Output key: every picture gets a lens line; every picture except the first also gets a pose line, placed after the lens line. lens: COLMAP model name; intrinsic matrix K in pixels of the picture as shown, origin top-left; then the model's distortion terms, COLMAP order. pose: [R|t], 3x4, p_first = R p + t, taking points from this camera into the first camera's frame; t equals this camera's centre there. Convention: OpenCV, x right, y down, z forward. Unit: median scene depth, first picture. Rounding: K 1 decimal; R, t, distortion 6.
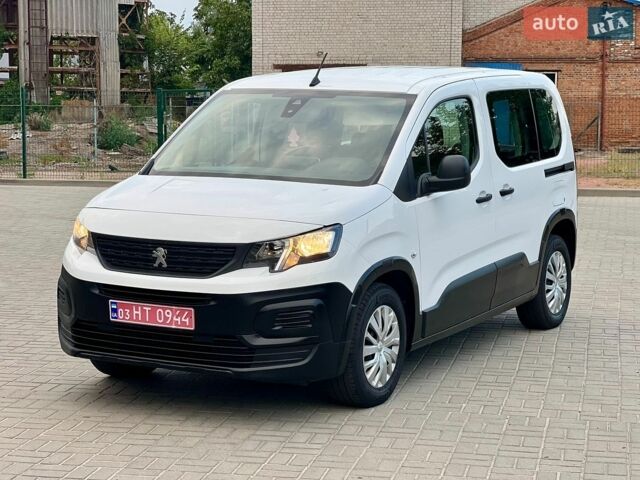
lens RADIAL K [[1410.8, 0, 320.0], [0, 1410.8, 240.0], [0, 0, 1]] dist [0.050702, 1.586566]
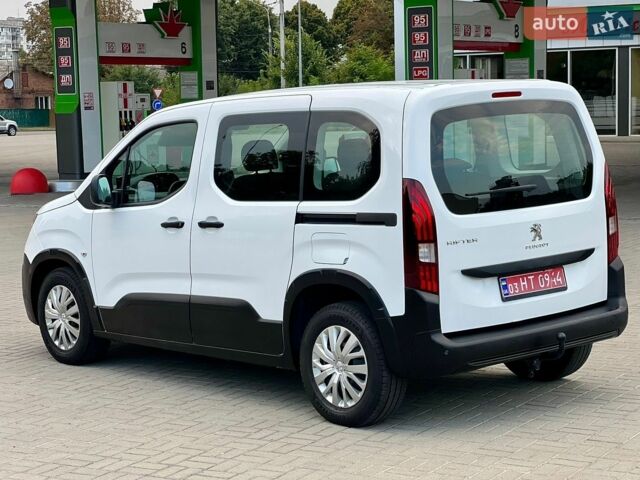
lens RADIAL K [[1410.8, 0, 320.0], [0, 1410.8, 240.0], [0, 0, 1]] dist [0.050702, 1.586566]
pose [[-0.332912, 0.101267, -0.937504, 1.168862], [-0.075562, 0.988155, 0.133570, -0.183405], [0.939925, 0.115307, -0.321317, 1.642229]]
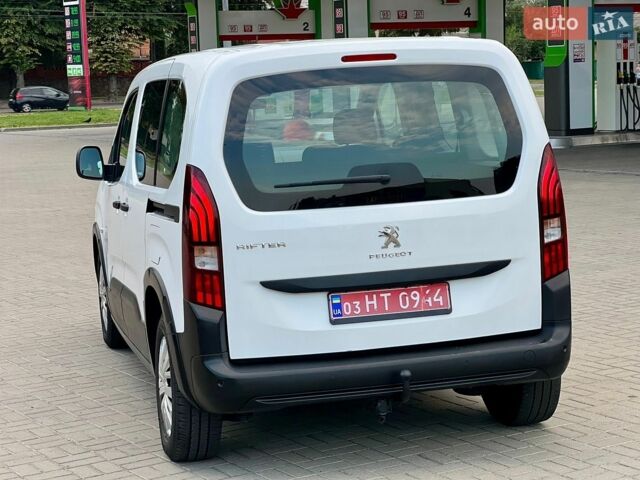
lens RADIAL K [[1410.8, 0, 320.0], [0, 1410.8, 240.0], [0, 0, 1]] dist [0.050702, 1.586566]
pose [[-0.724402, 0.106002, -0.681179, 0.724834], [-0.041610, 0.979583, 0.196688, -0.215467], [0.688121, 0.170825, -0.705201, 1.985508]]
